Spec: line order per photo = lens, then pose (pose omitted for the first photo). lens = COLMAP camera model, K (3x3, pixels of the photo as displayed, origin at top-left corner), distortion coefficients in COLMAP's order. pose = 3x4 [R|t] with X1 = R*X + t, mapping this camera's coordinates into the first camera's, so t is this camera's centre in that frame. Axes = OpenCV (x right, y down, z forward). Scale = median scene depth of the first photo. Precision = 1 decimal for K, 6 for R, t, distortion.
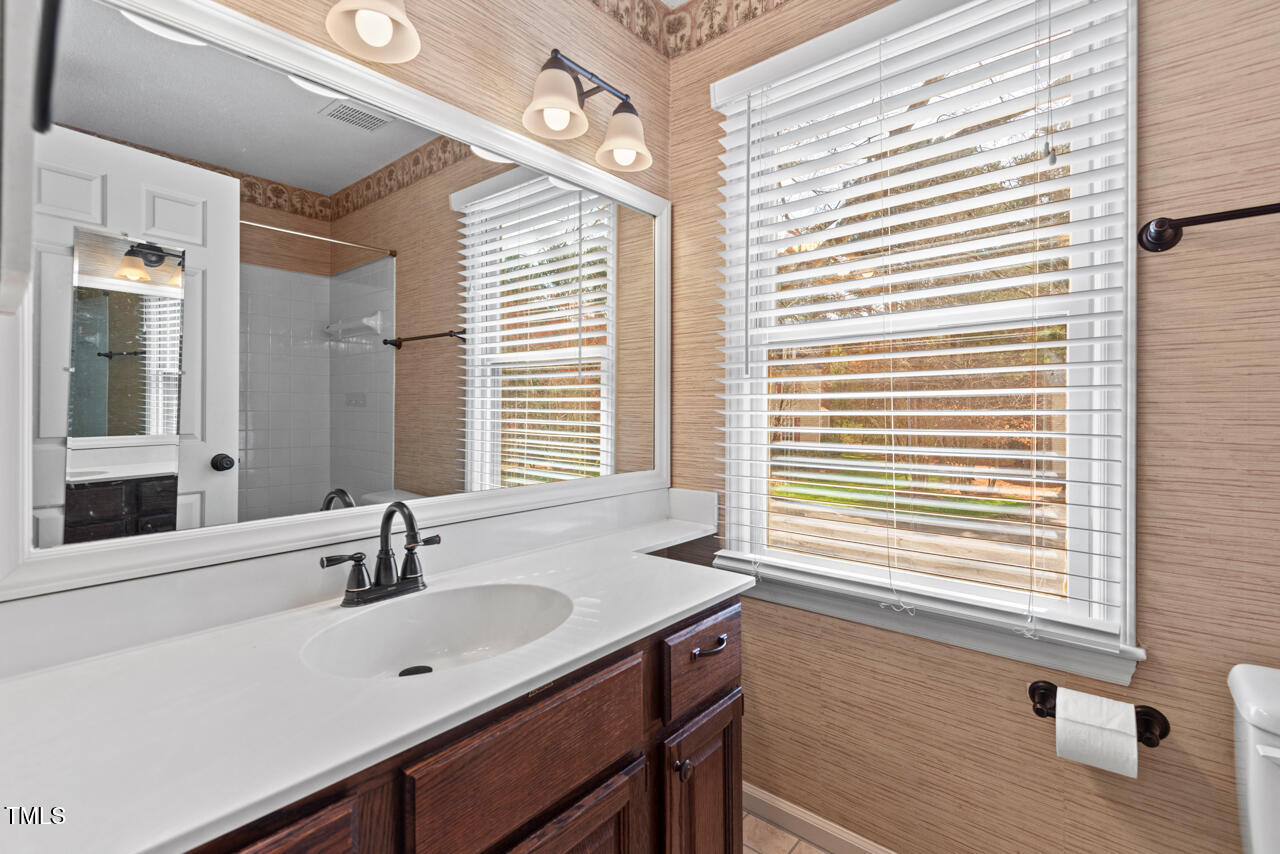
lens RADIAL K [[575.6, 0, 641.7], [0, 575.6, 420.2], [0, 0, 1]] dist [0.026485, -0.015571]
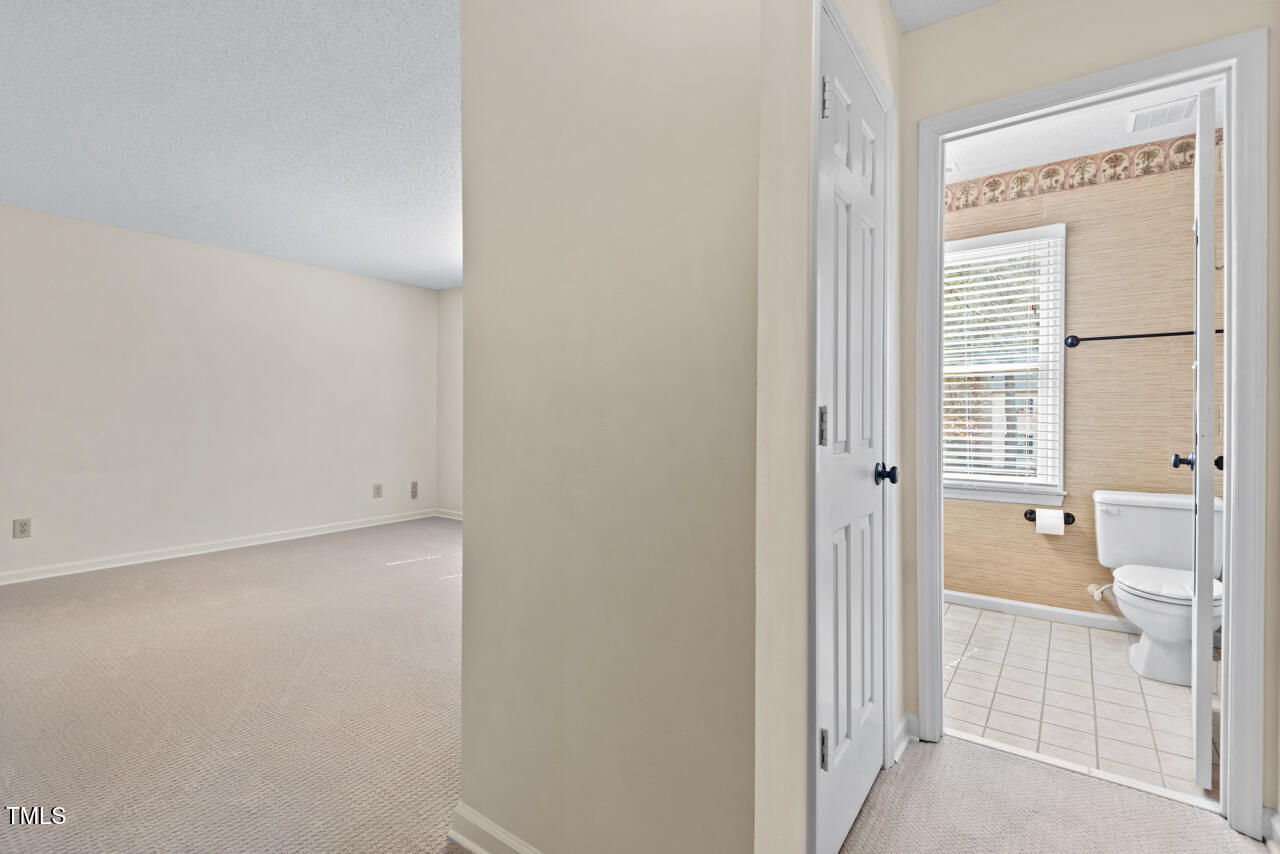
lens RADIAL K [[584.9, 0, 639.3], [0, 584.9, 423.4], [0, 0, 1]] dist [0.029001, -0.017077]
pose [[0.997768, -0.000887, 0.066769, -1.337693], [0.000583, 0.999989, 0.004578, 0.054457], [-0.066772, -0.004529, 0.997758, -1.652059]]
